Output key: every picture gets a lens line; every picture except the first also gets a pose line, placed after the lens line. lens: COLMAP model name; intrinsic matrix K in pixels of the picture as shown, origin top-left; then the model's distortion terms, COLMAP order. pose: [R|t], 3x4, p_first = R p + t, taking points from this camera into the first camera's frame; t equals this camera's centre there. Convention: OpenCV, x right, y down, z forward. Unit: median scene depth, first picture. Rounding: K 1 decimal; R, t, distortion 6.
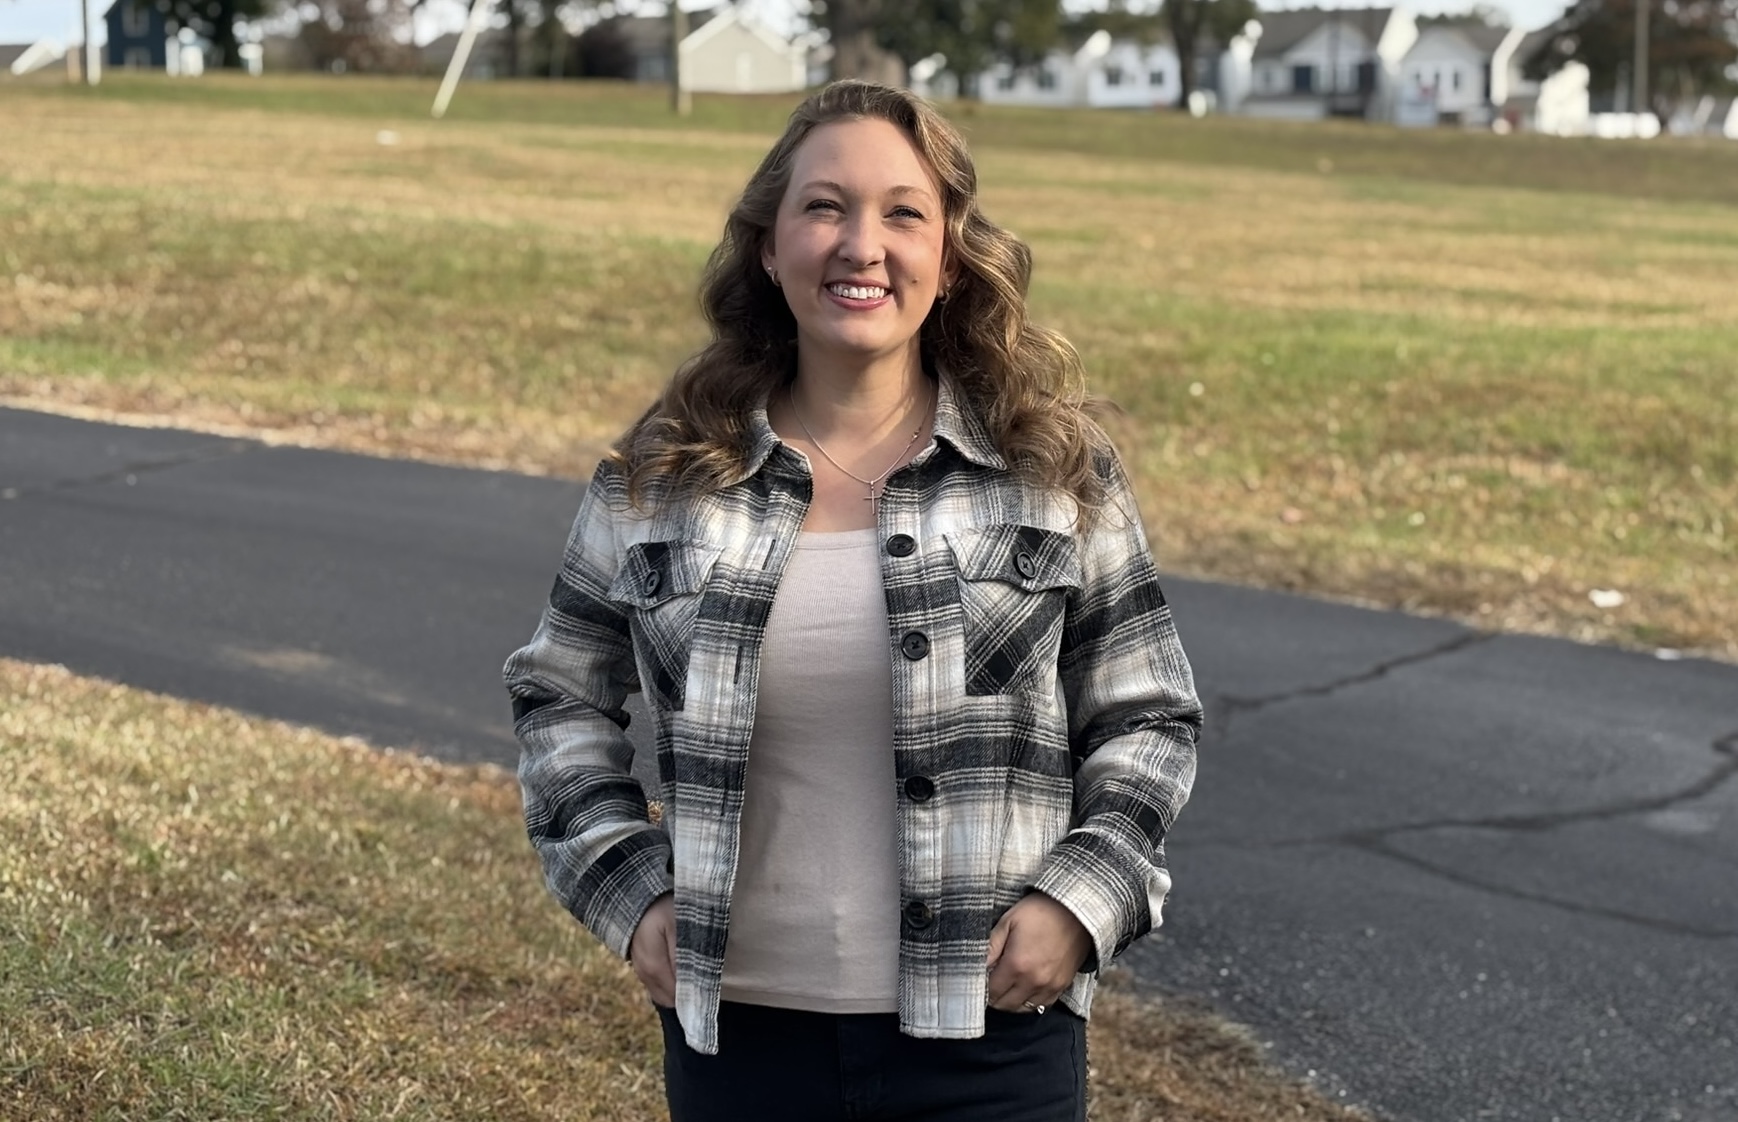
lens RADIAL K [[3156.2, 0, 925.1], [0, 3156.2, 516.3], [0, 0, 1]] dist [0.278211, -1.267216]
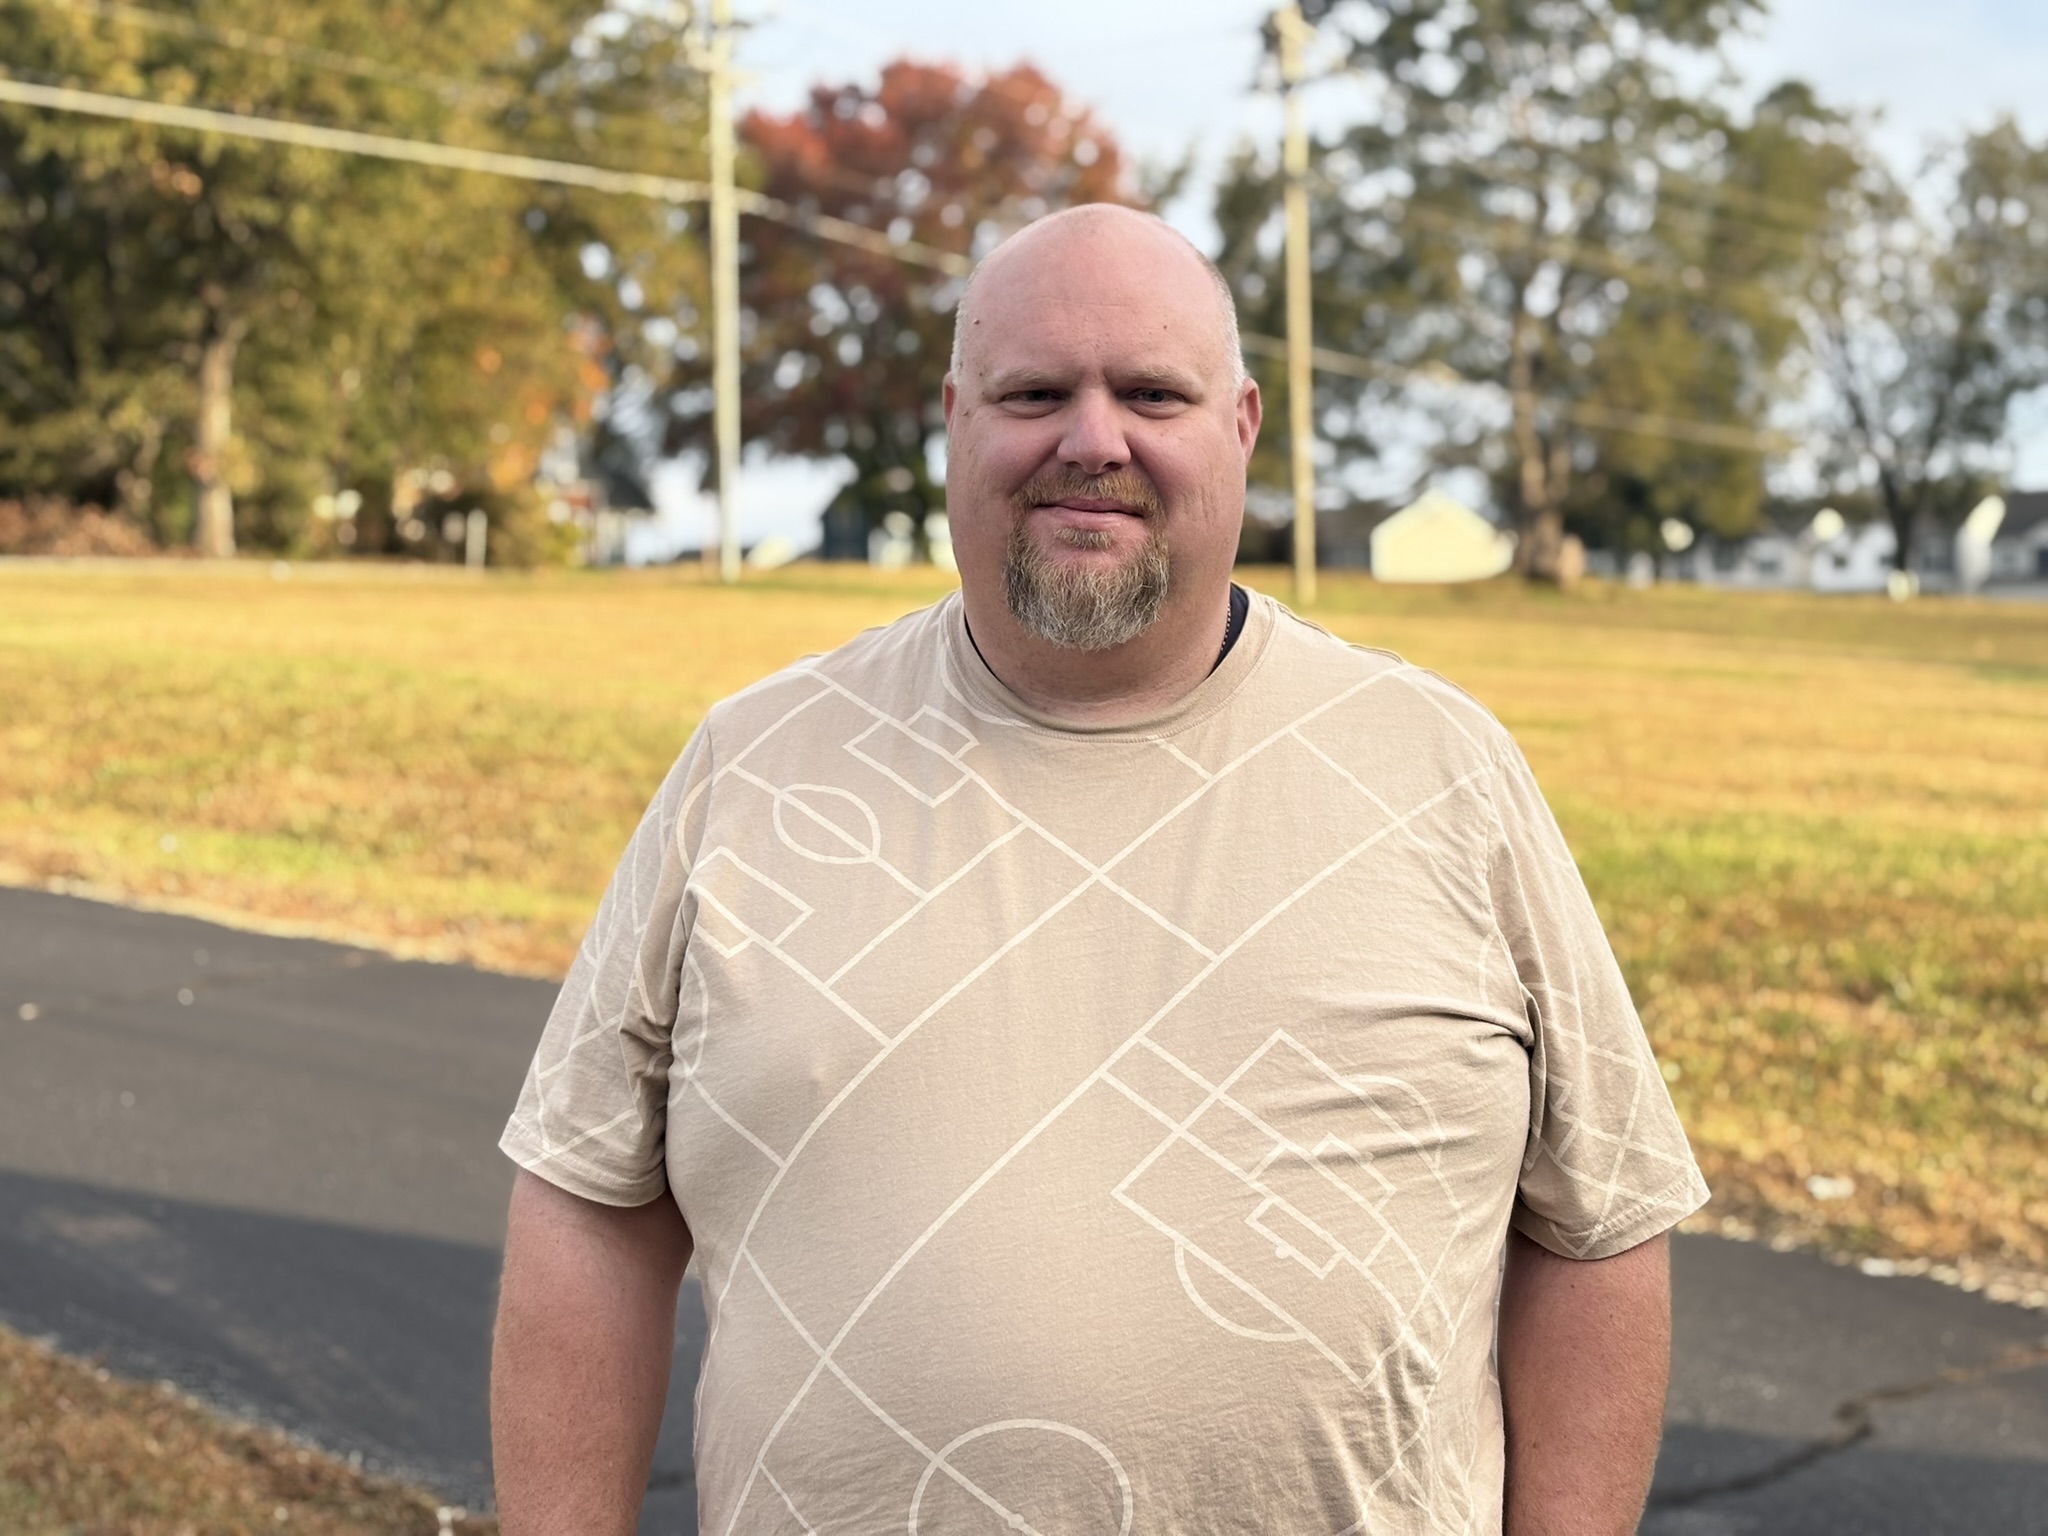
lens RADIAL K [[3172.7, 0, 1024.0], [0, 3172.7, 768.0], [0, 0, 1]] dist [0.269145, -1.085607]
pose [[0.980767, 0.004587, -0.195129, 0.168867], [-0.019090, 0.997185, -0.072510, -0.015635], [0.194247, 0.074841, 0.978094, 0.174826]]
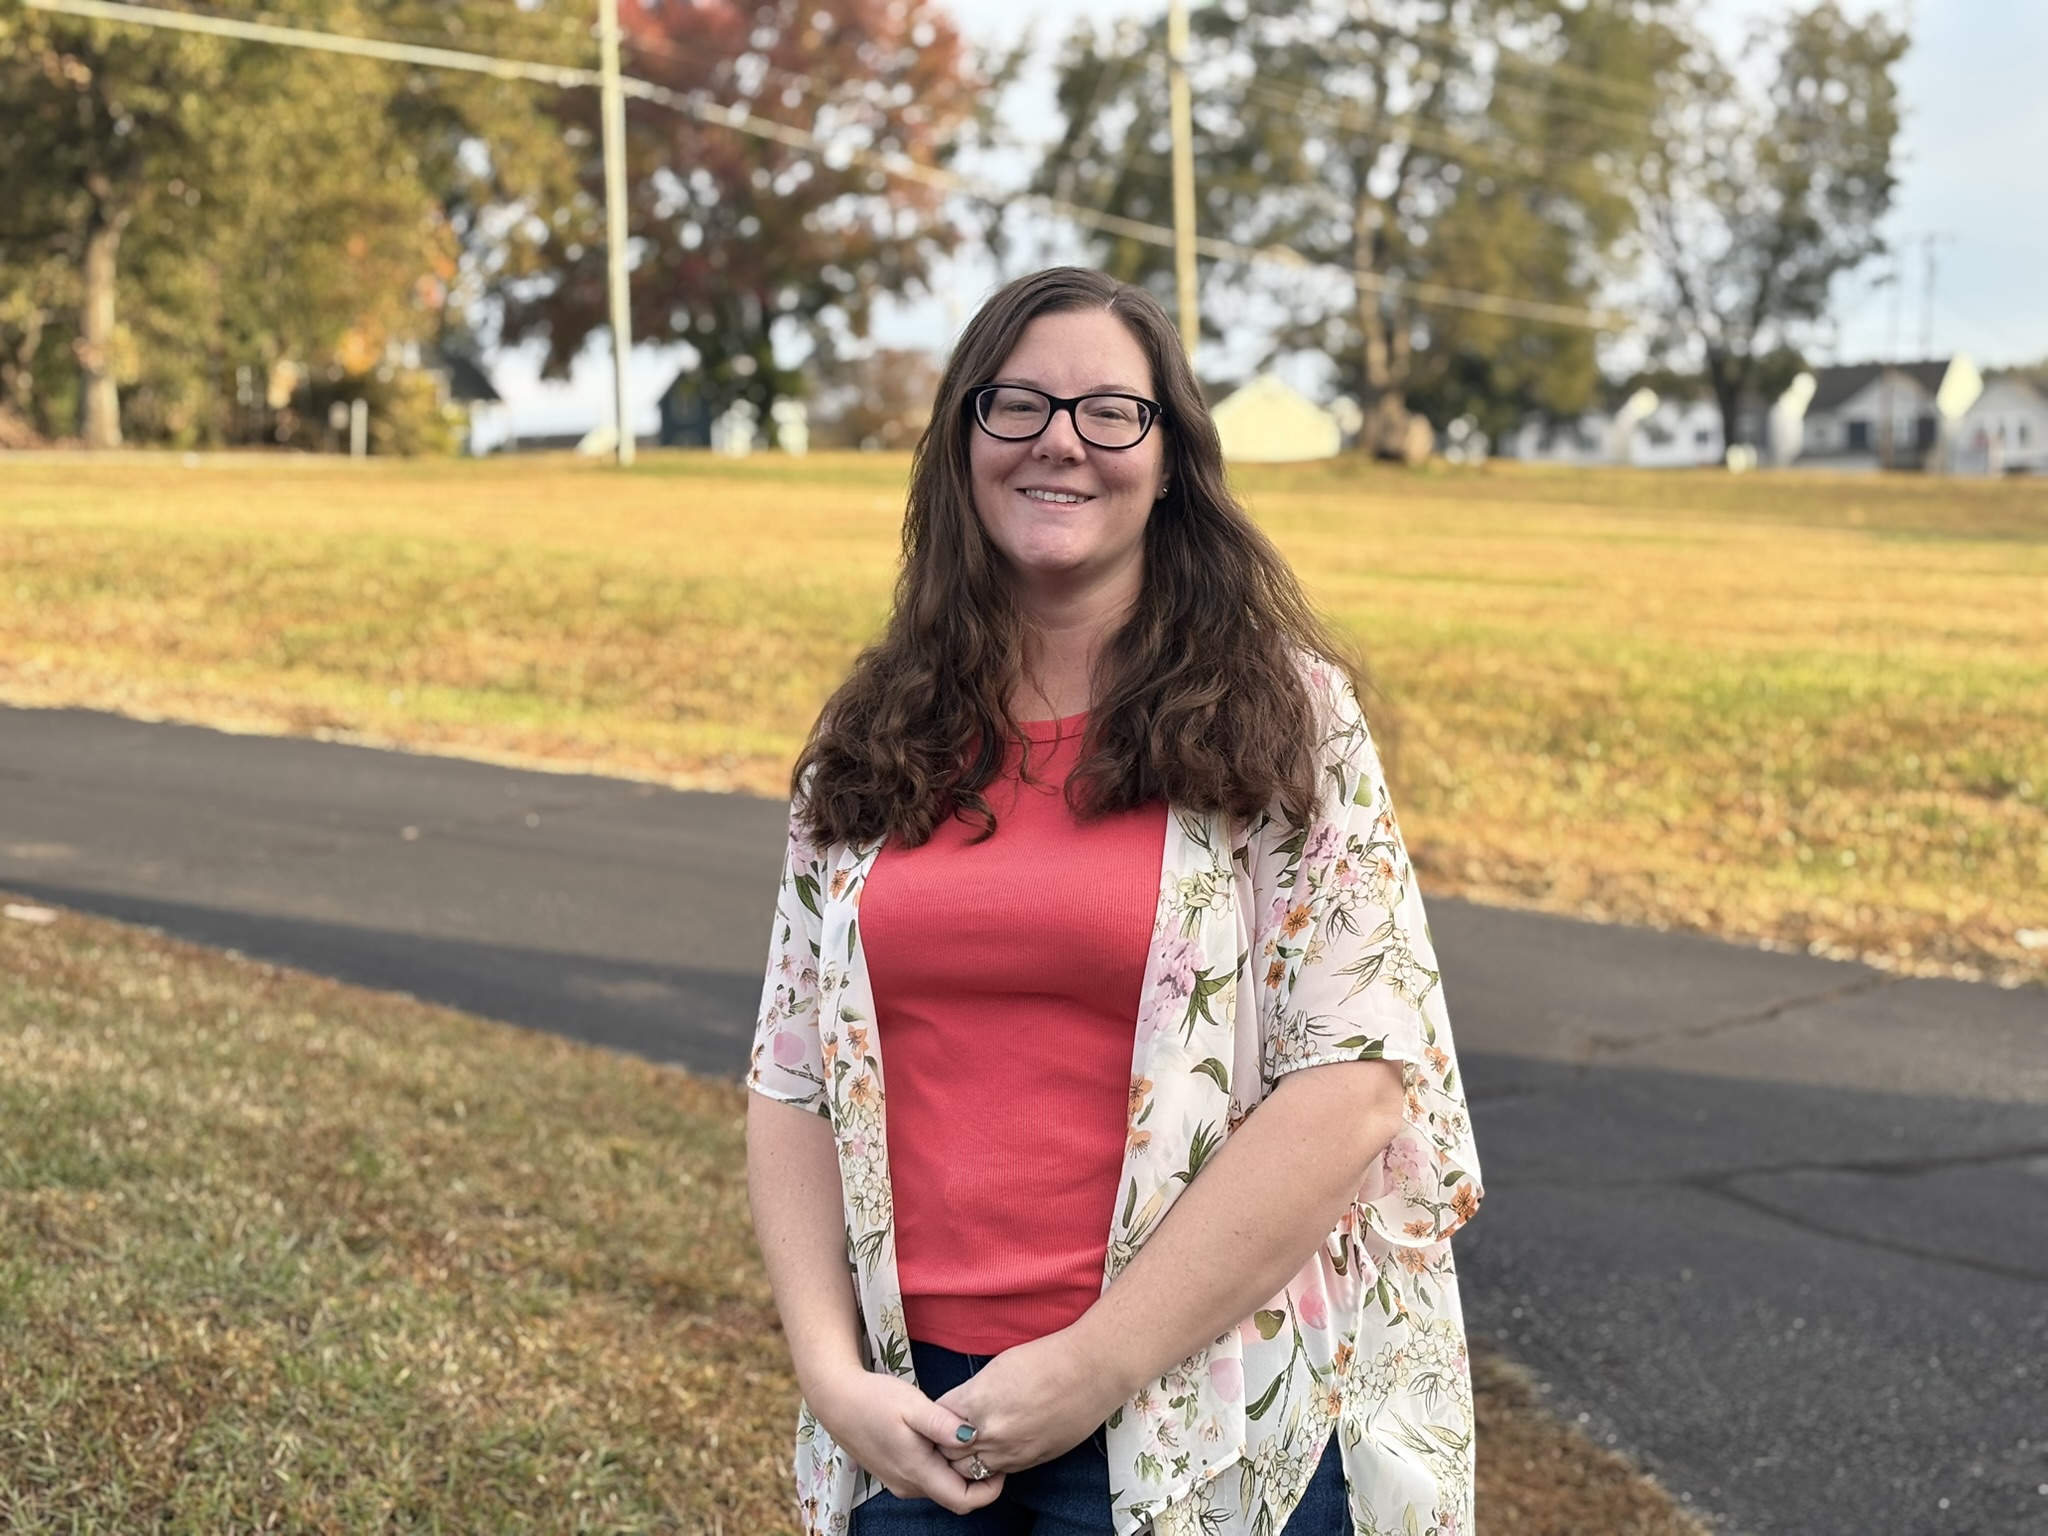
lens RADIAL K [[3172.7, 0, 1024.0], [0, 3172.7, 768.0], [0, 0, 1]] dist [0.269145, -1.085607]
pose [[0.990375, -0.005249, -0.138310, 0.049948], [0.000041, 0.999292, -0.037630, 0.010968], [0.138410, 0.037262, 0.989674, 0.020435]]
